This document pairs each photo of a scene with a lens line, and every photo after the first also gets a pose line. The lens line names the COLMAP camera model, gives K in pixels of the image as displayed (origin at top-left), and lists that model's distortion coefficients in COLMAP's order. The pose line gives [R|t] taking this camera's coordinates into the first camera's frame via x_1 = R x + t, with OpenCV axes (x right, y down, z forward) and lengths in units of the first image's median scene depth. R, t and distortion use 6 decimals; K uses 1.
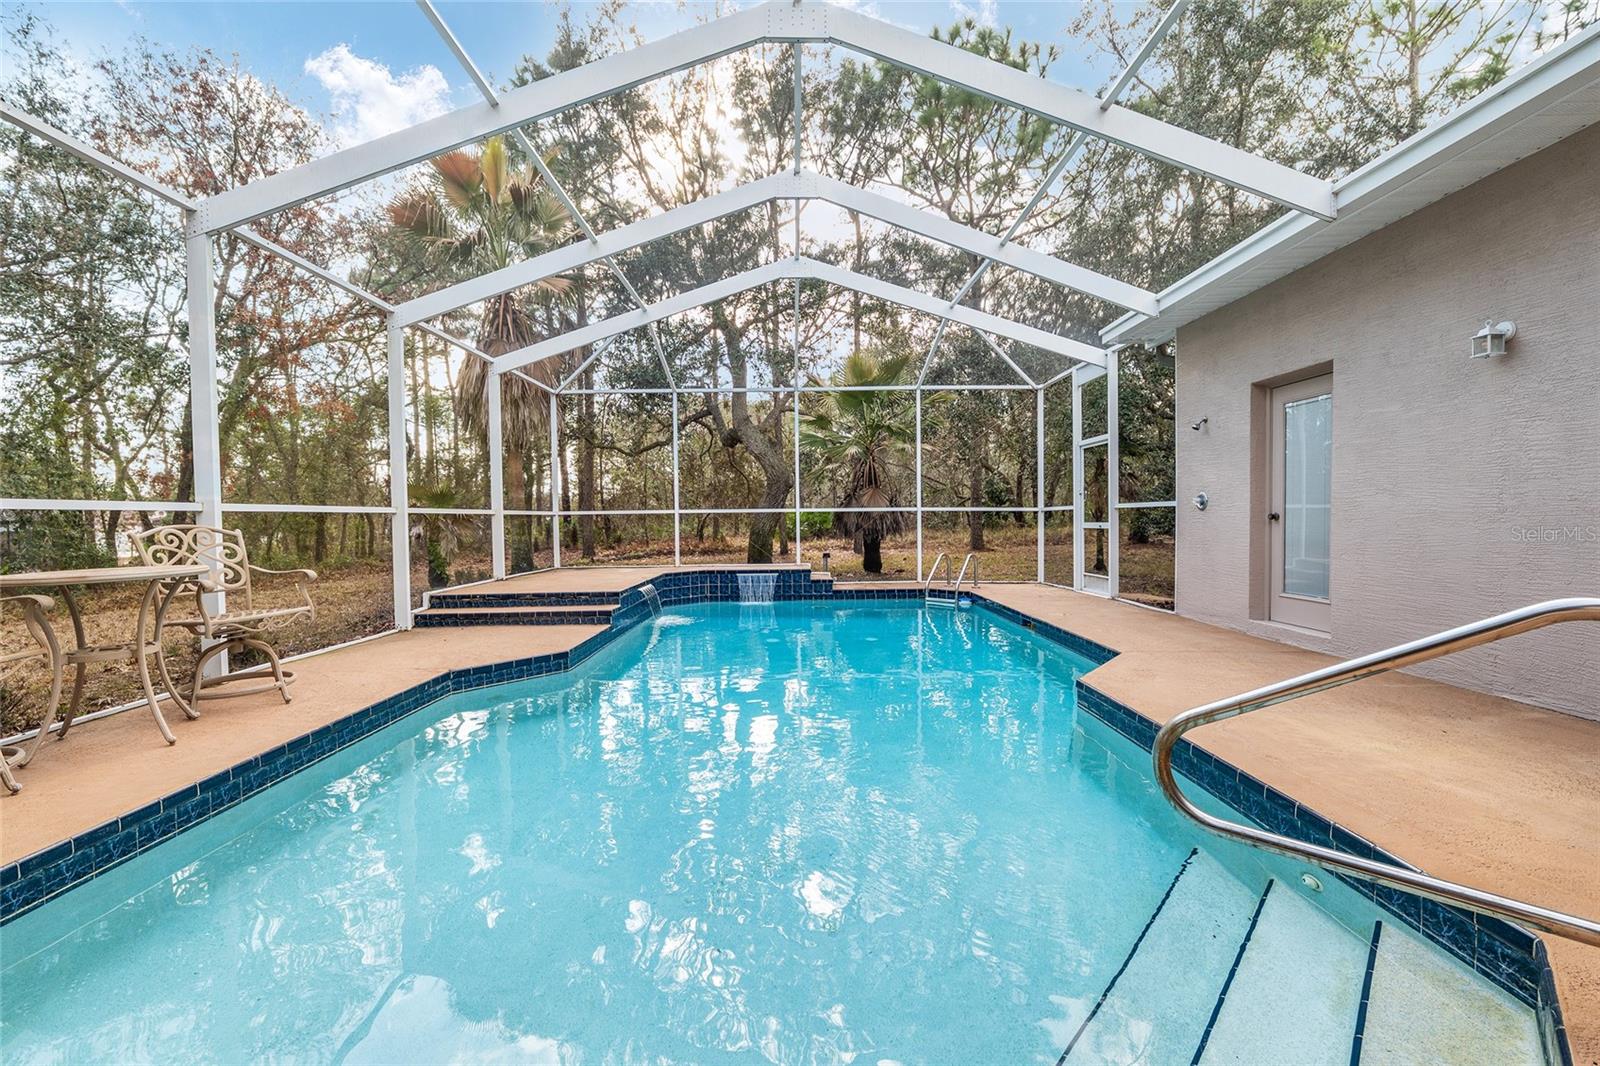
lens RADIAL K [[664.4, 0, 793.3], [0, 664.4, 537.2], [0, 0, 1]] dist [0.002498, 0.000084]
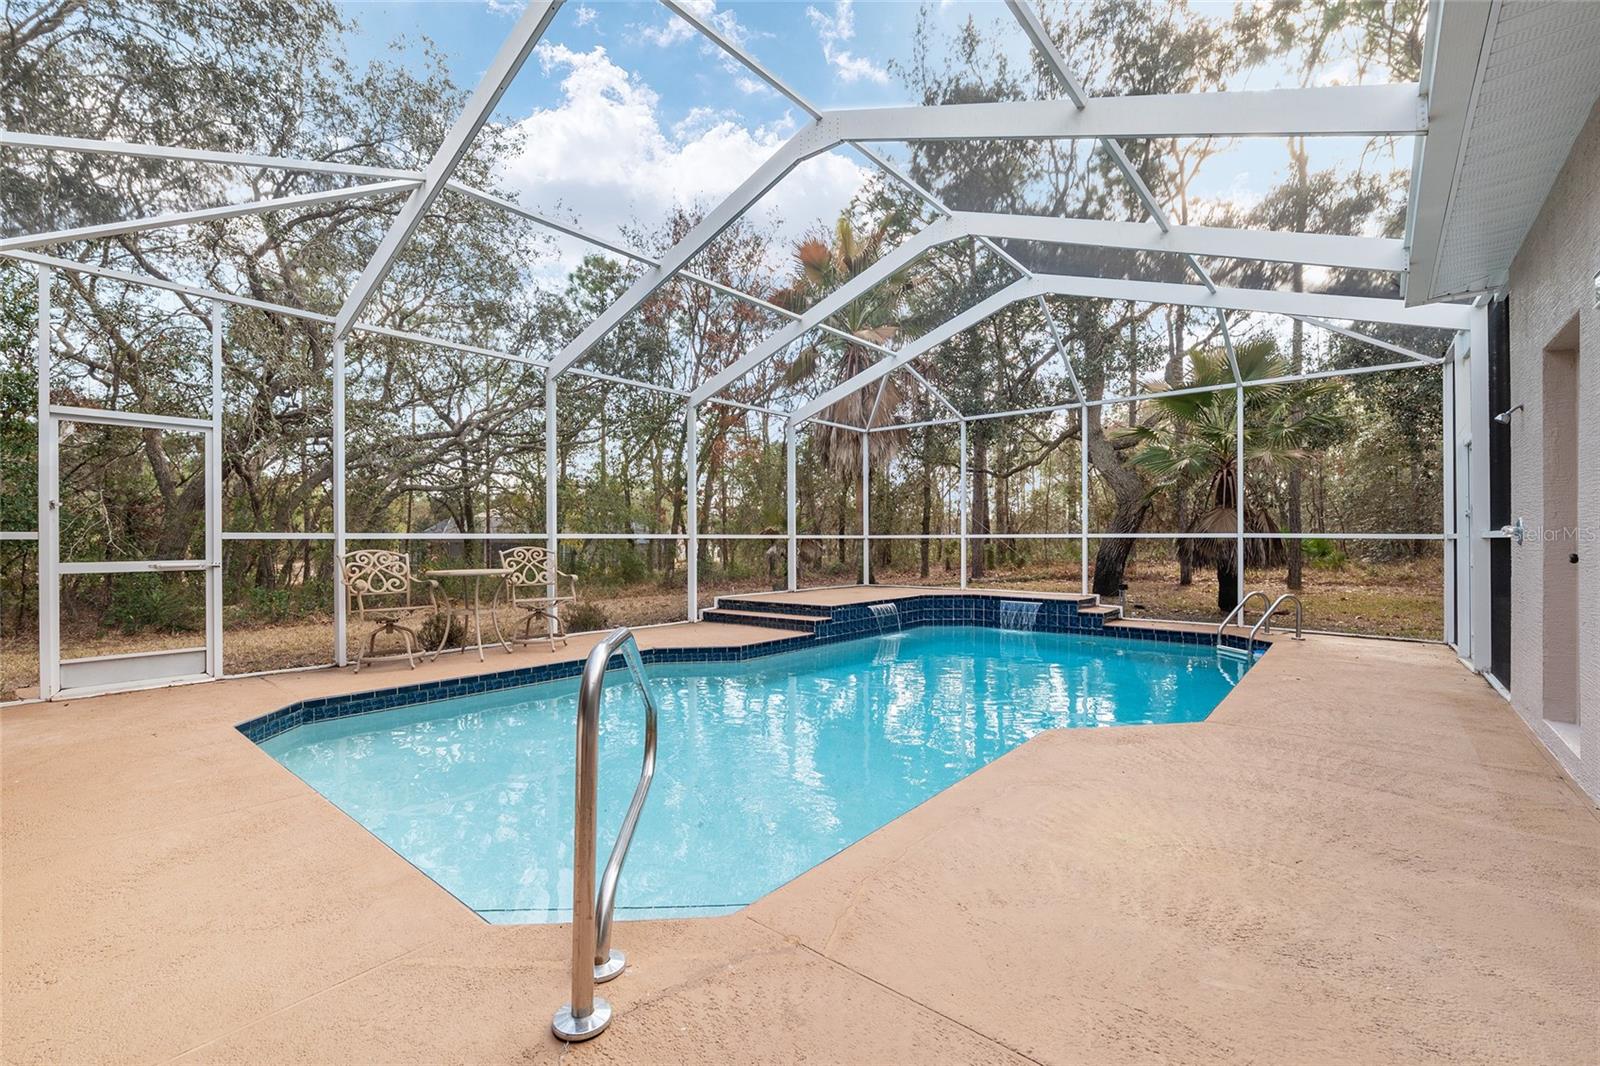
lens RADIAL K [[684.9, 0, 792.7], [0, 684.9, 529.4], [0, 0, 1]] dist [-0.011224, 0.000863]
pose [[0.766457, 0.000476, -0.642296, 0.389683], [-0.027126, 0.999132, -0.031629, -0.011360], [0.641723, 0.041666, 0.765804, 0.022864]]
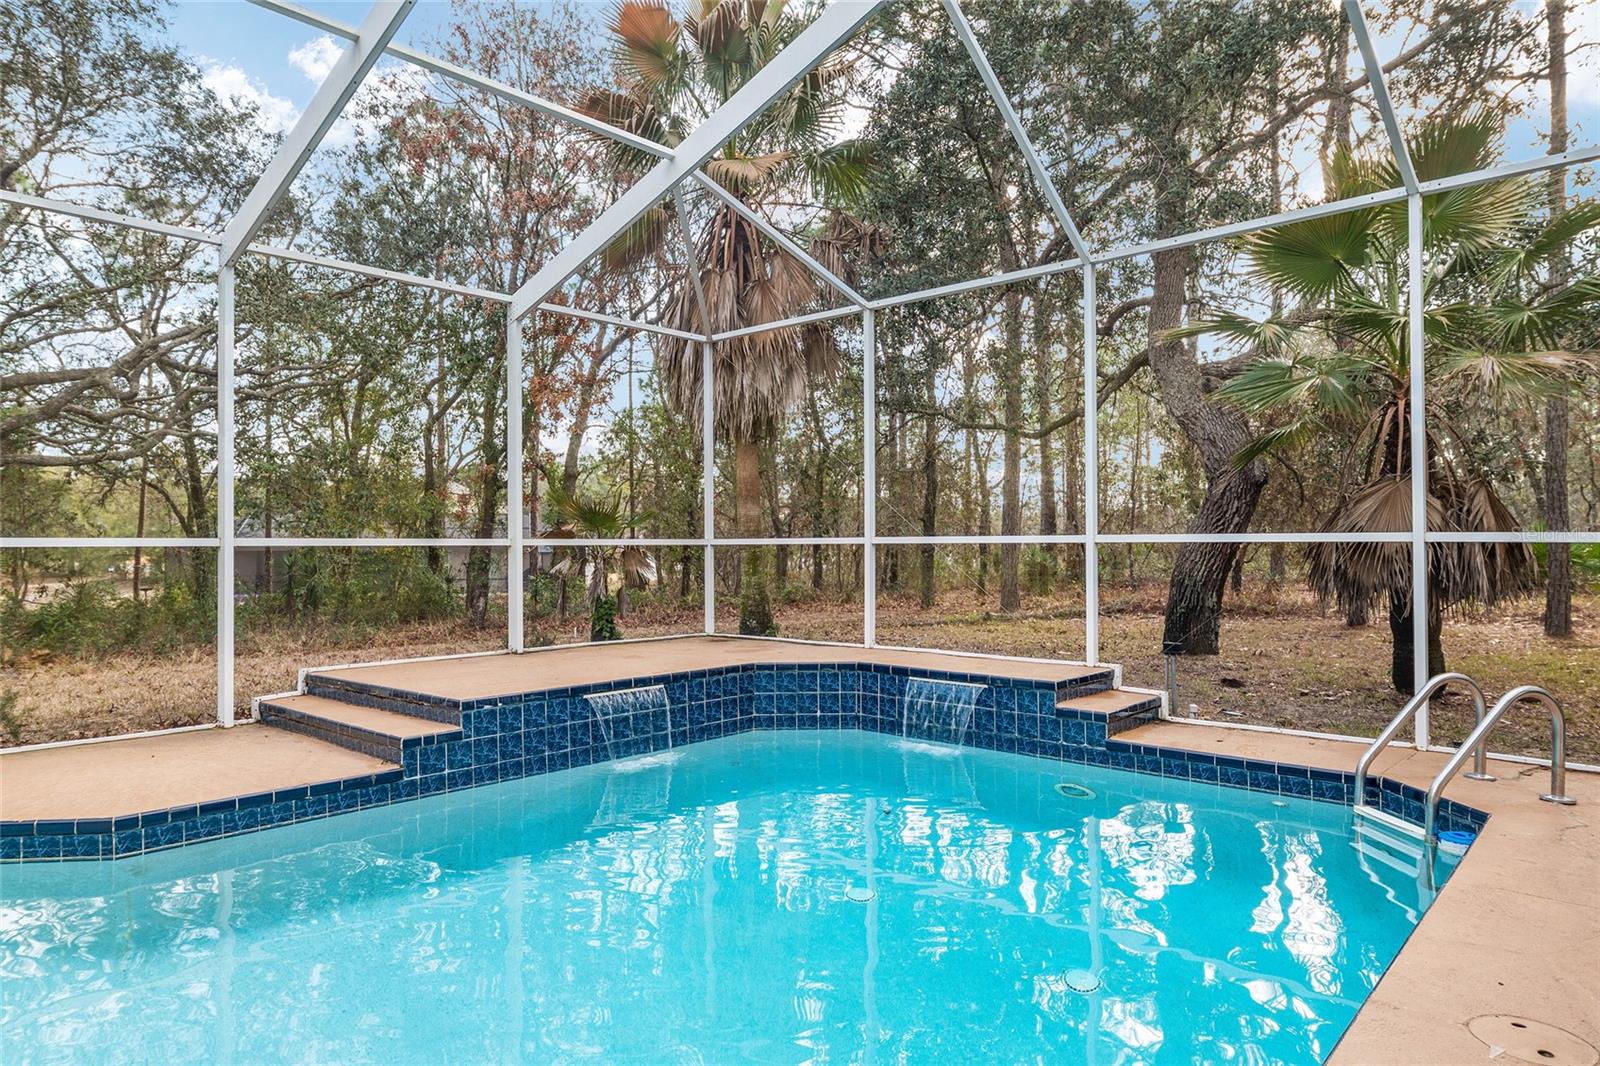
lens RADIAL K [[992.6, 0, 801.4], [0, 992.6, 515.5], [0, 0, 1]] dist [0.005633, 0.003259]
pose [[0.755396, -0.011640, -0.655166, 0.368052], [-0.025128, 0.998592, -0.046713, -0.026579], [0.654787, 0.051750, 0.754040, 0.499704]]
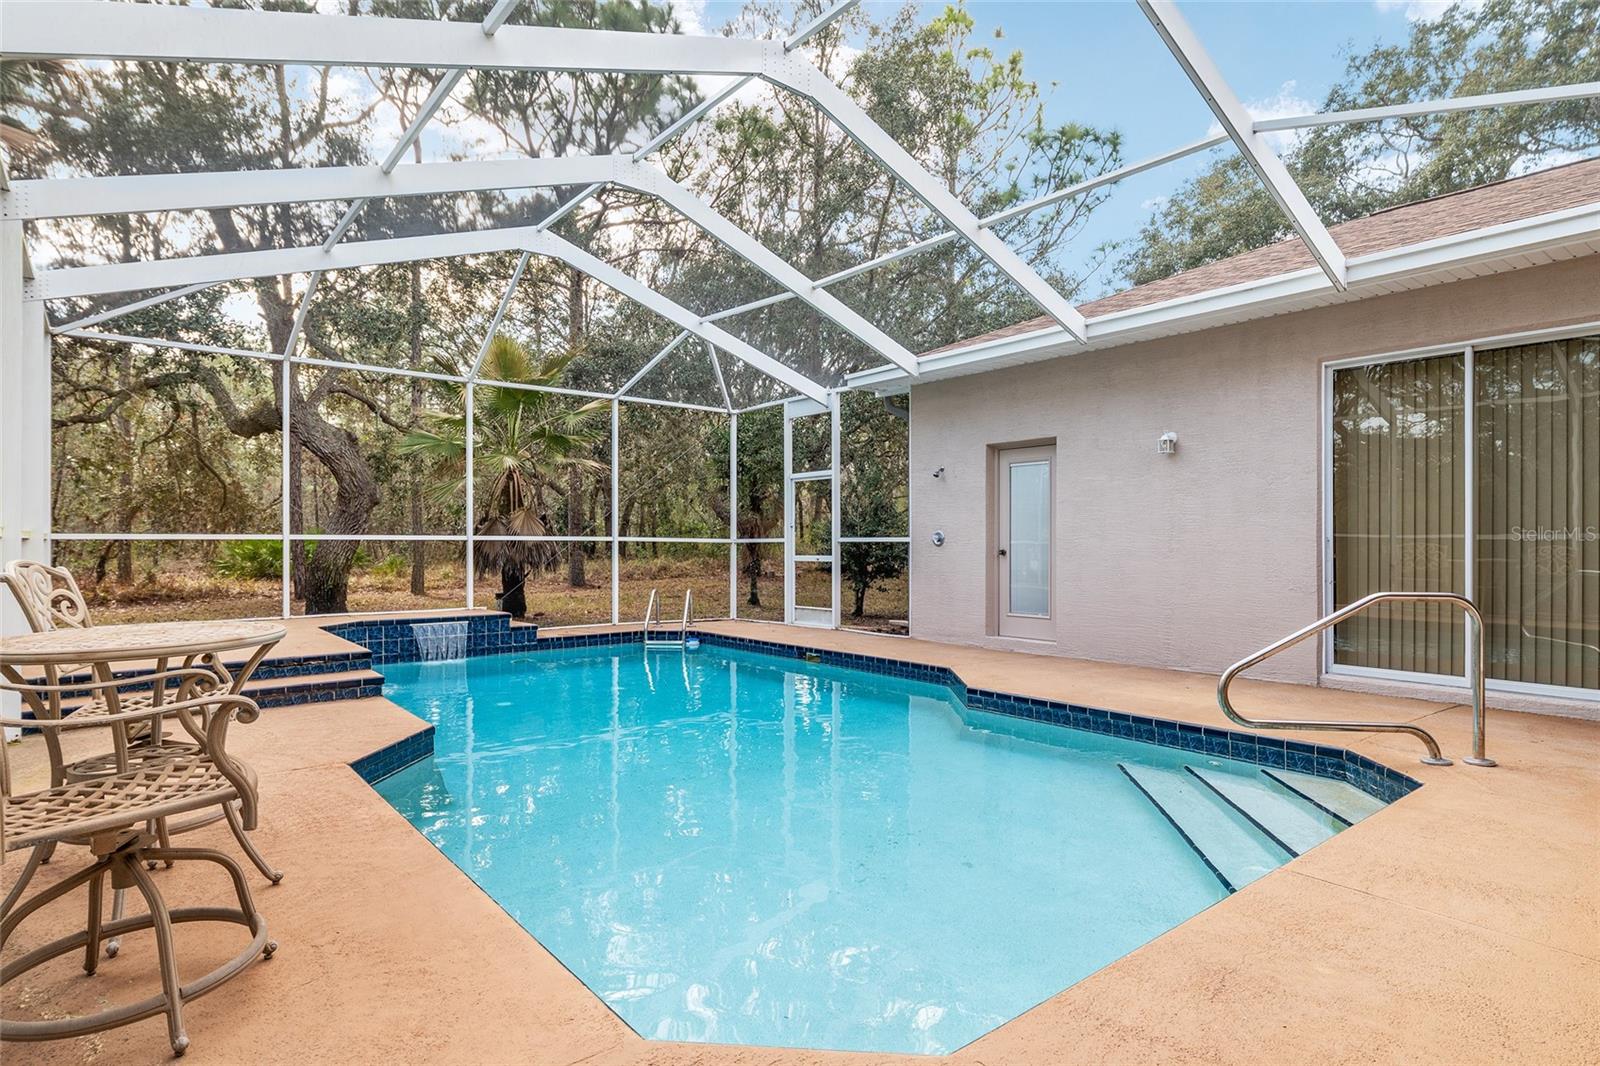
lens RADIAL K [[858.5, 0, 804.5], [0, 858.5, 546.1], [0, 0, 1]] dist [-0.013385, -0.000596]
pose [[0.772442, 0.010783, 0.634994, -0.410615], [0.008824, 0.999577, -0.027708, -0.000773], [-0.635024, 0.027006, 0.772020, -0.007060]]
